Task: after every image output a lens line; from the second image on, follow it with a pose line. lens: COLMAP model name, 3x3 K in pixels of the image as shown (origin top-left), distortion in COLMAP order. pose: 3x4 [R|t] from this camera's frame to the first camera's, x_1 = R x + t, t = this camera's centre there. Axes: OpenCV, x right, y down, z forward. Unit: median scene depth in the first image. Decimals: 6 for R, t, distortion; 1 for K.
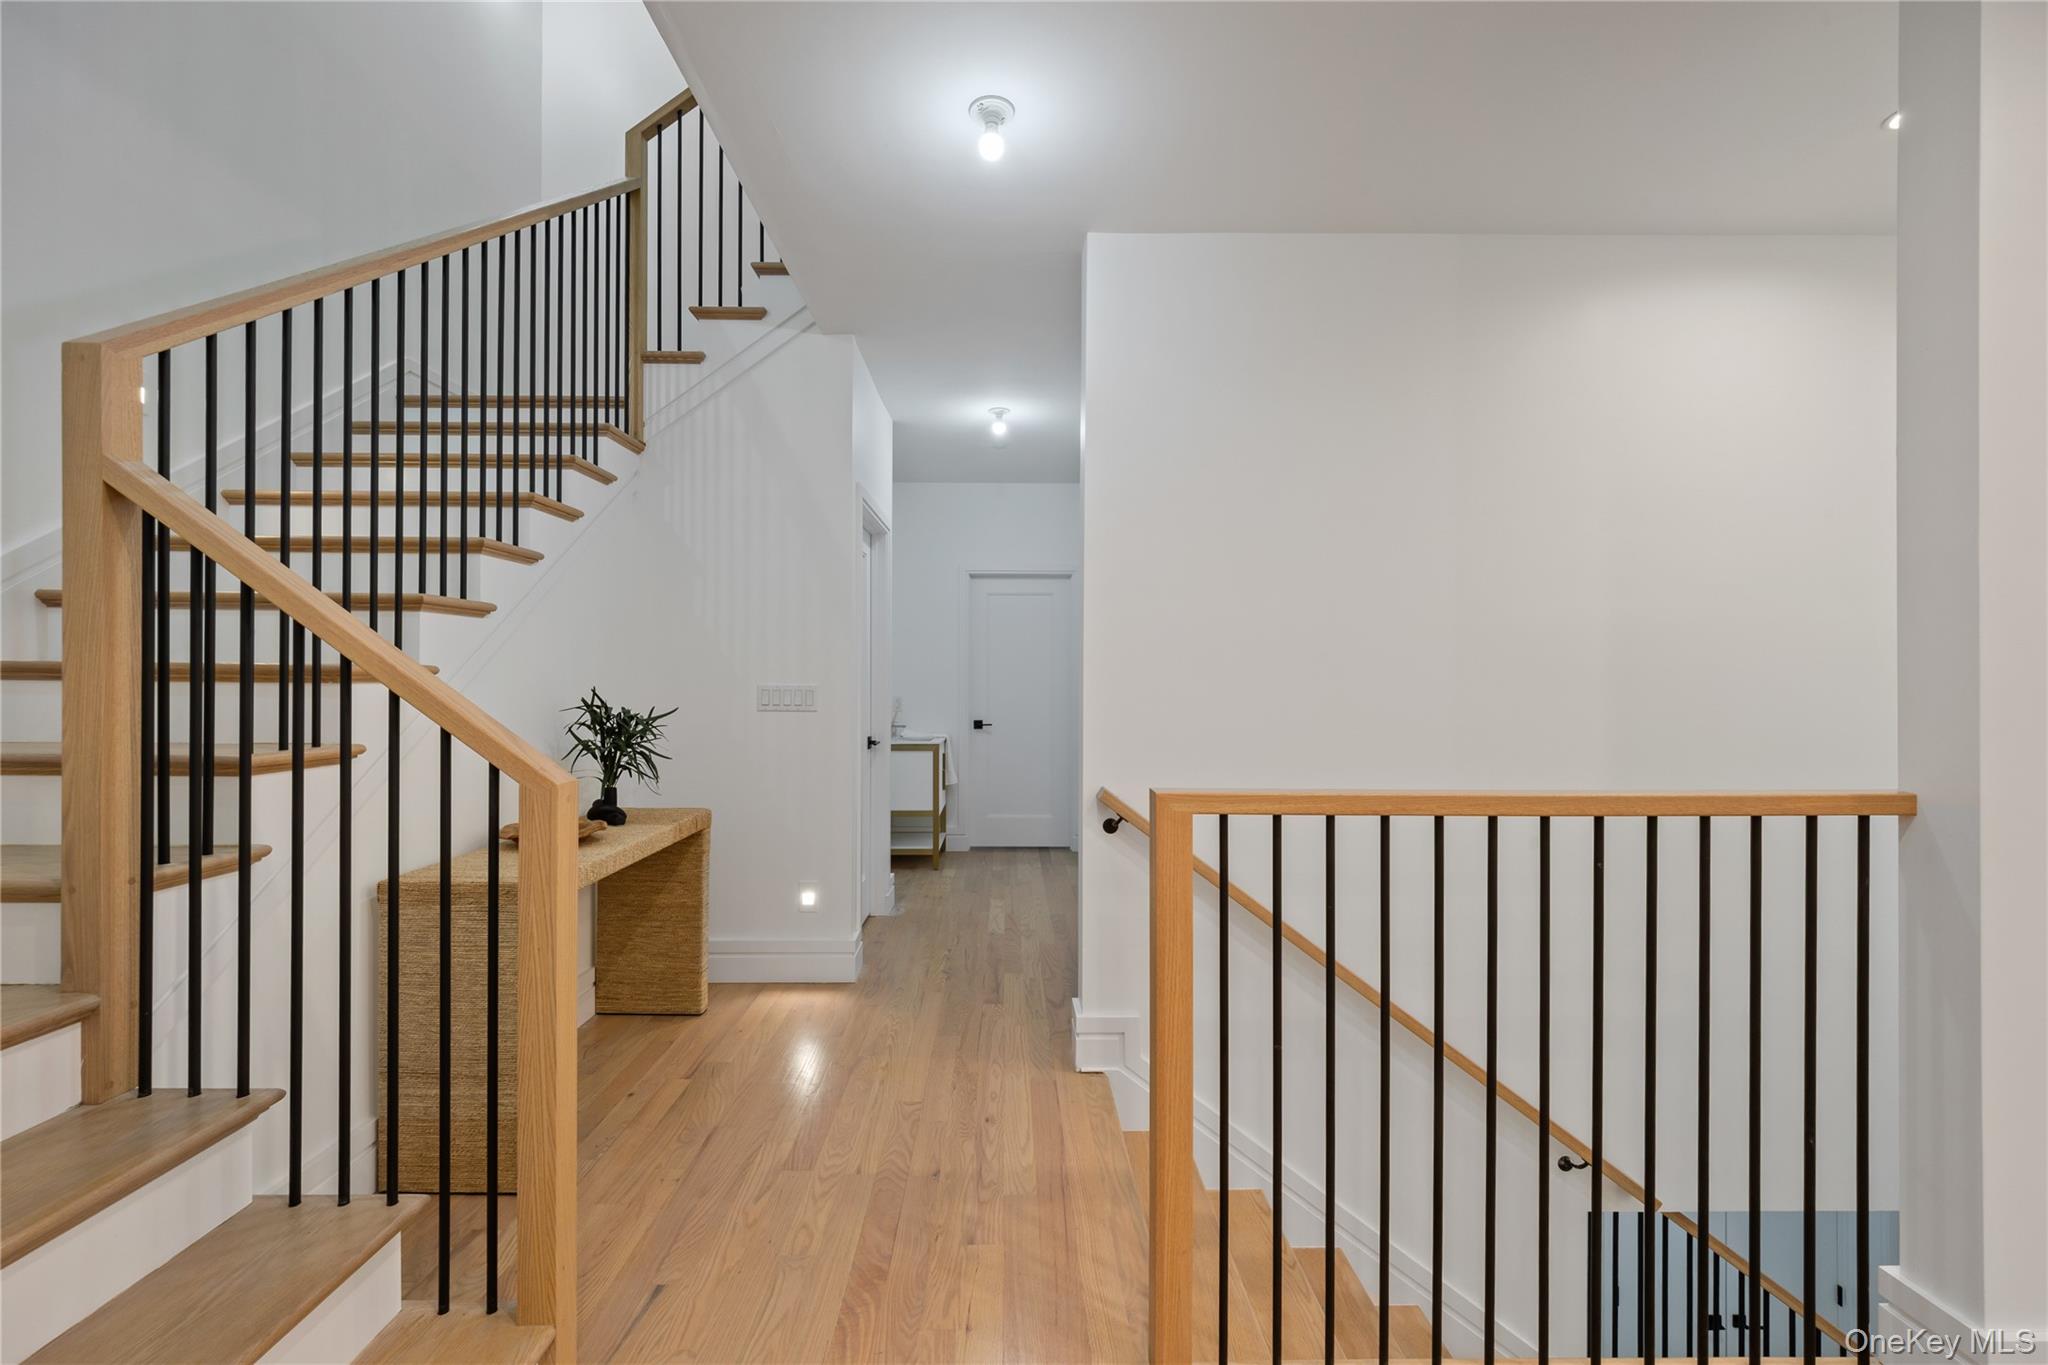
lens RADIAL K [[812.6, 0, 1010.1], [0, 812.6, 681.8], [0, 0, 1]] dist [0.002178, 0.000049]
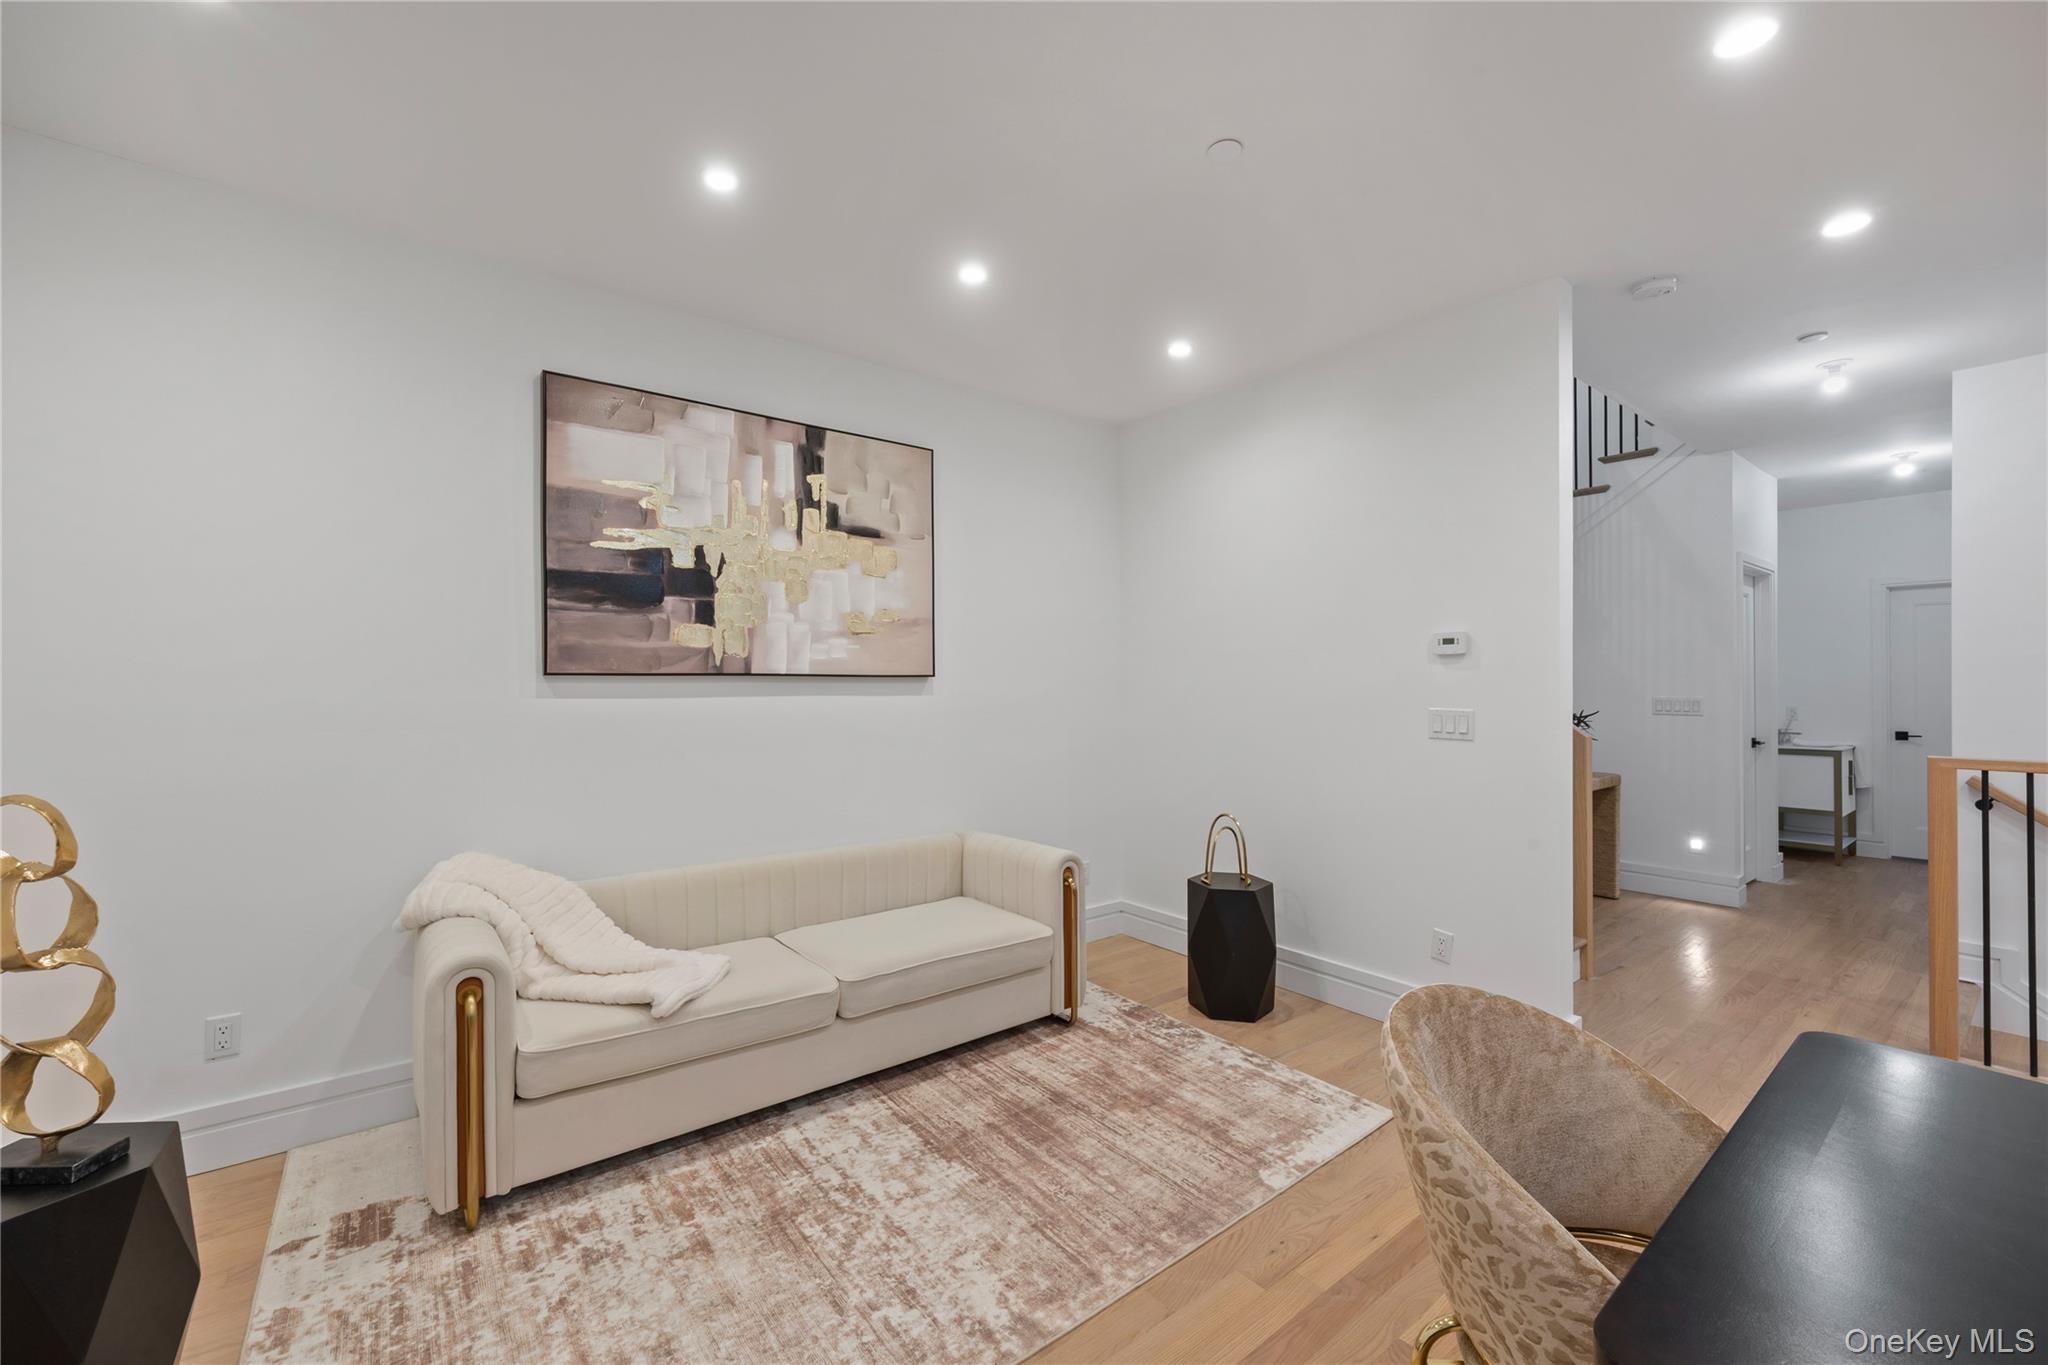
lens RADIAL K [[808.4, 0, 1032.2], [0, 808.4, 685.3], [0, 0, 1]] dist [0.000551, 0.000036]
pose [[0.609591, -0.008491, -0.792671, 0.177248], [0.004569, 0.999964, -0.007198, -0.013211], [0.792703, 0.000766, 0.609607, -0.829004]]
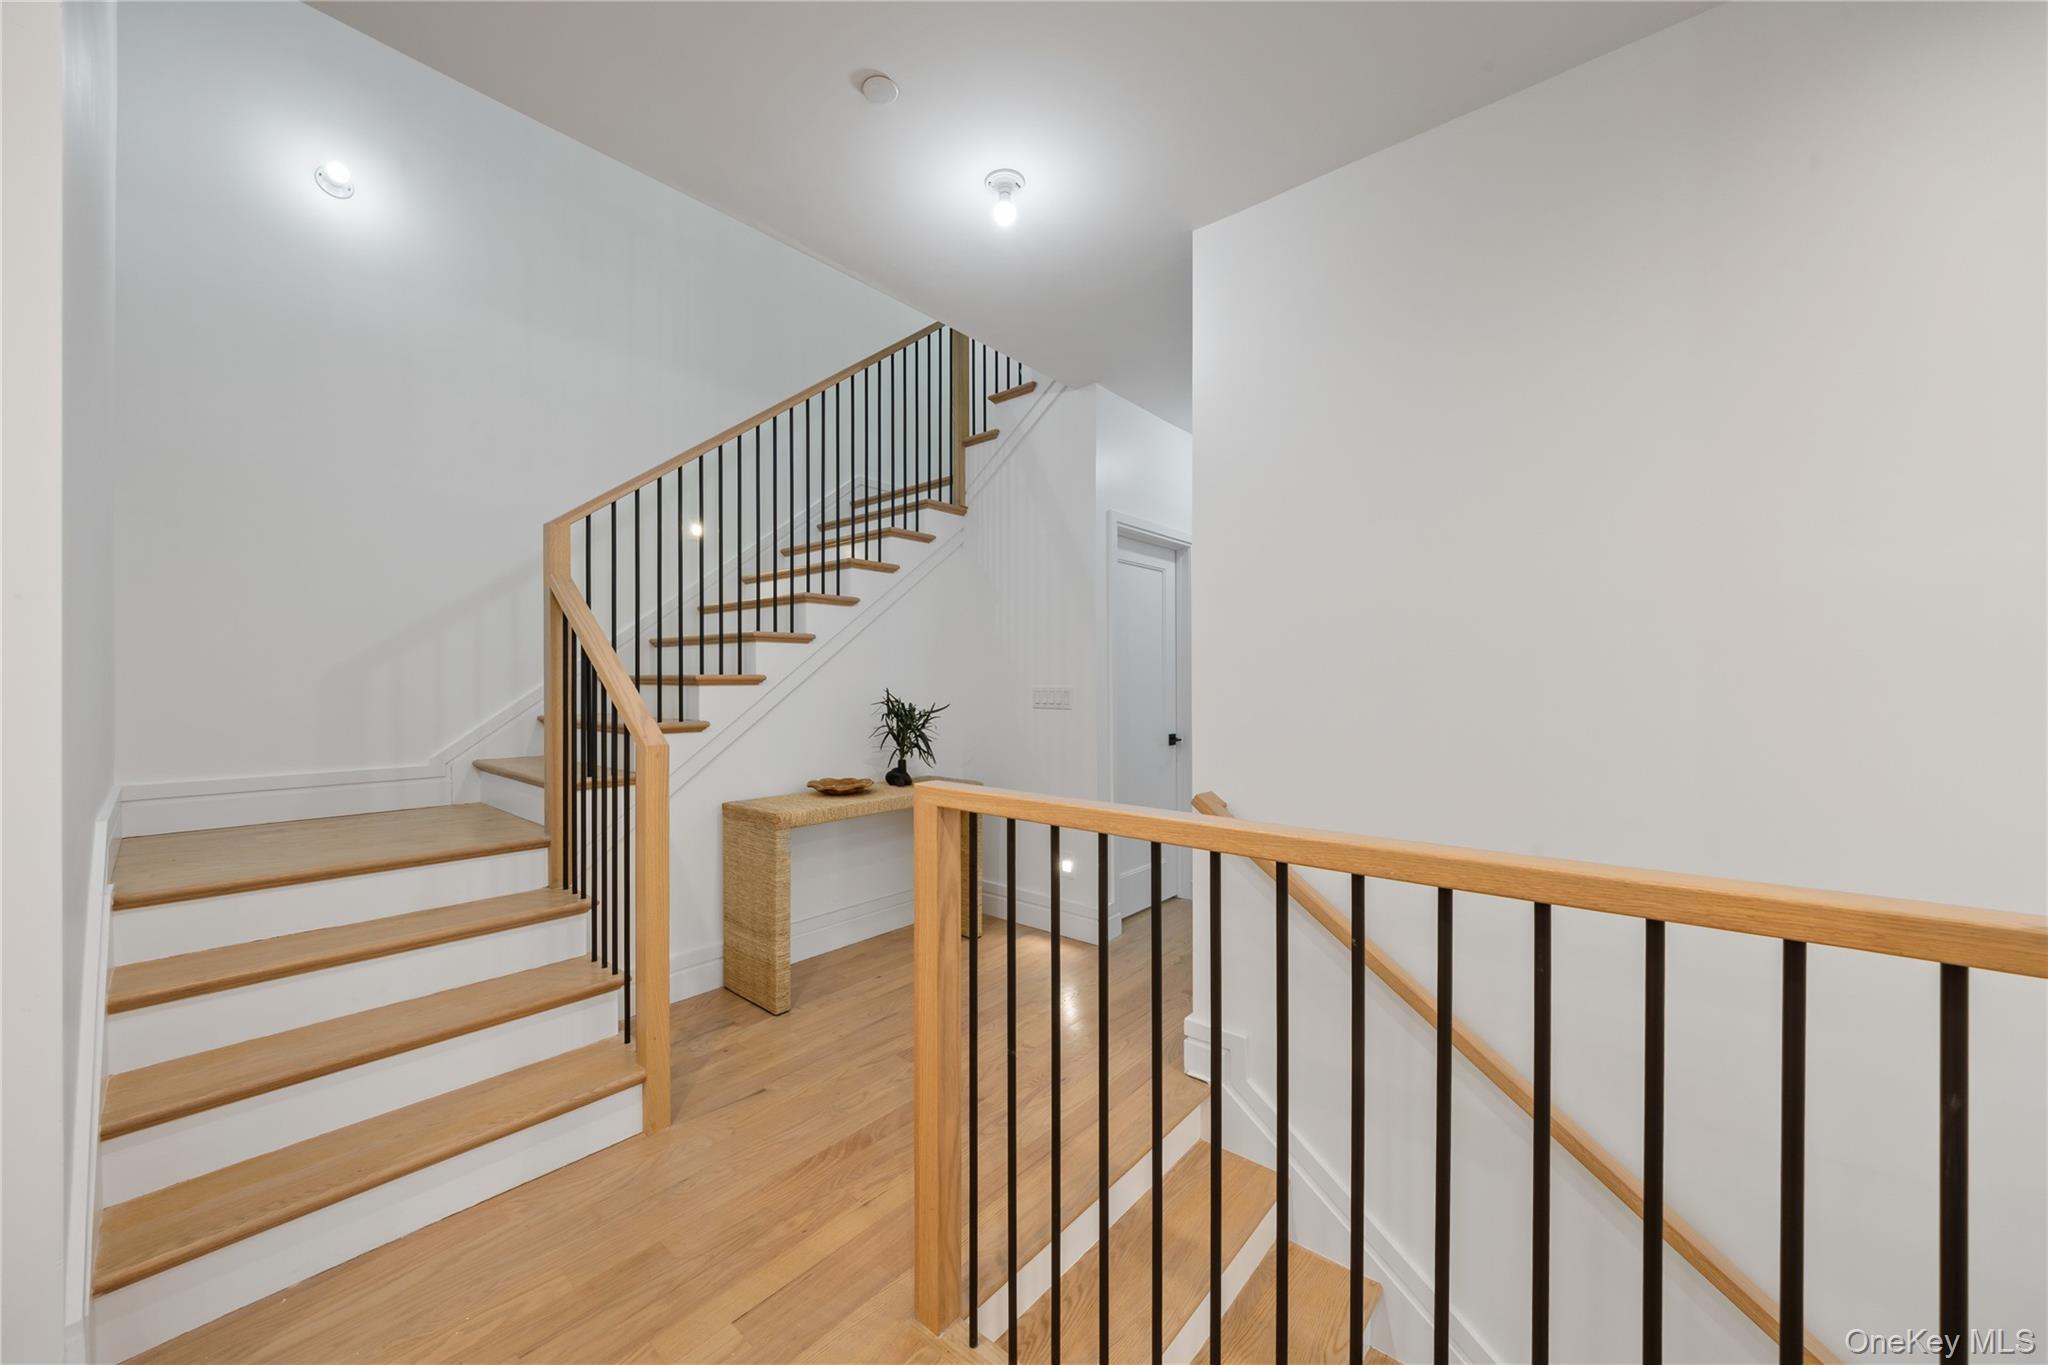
lens RADIAL K [[742.3, 0, 1024.0], [0, 742.3, 682.5], [0, 0, 1]] dist [0.044718, 0.000019]
pose [[0.758824, -0.005568, -0.651272, 0.420817], [0.002391, 0.999981, -0.005764, 0.003292], [0.651291, 0.002816, 0.758823, 0.131049]]
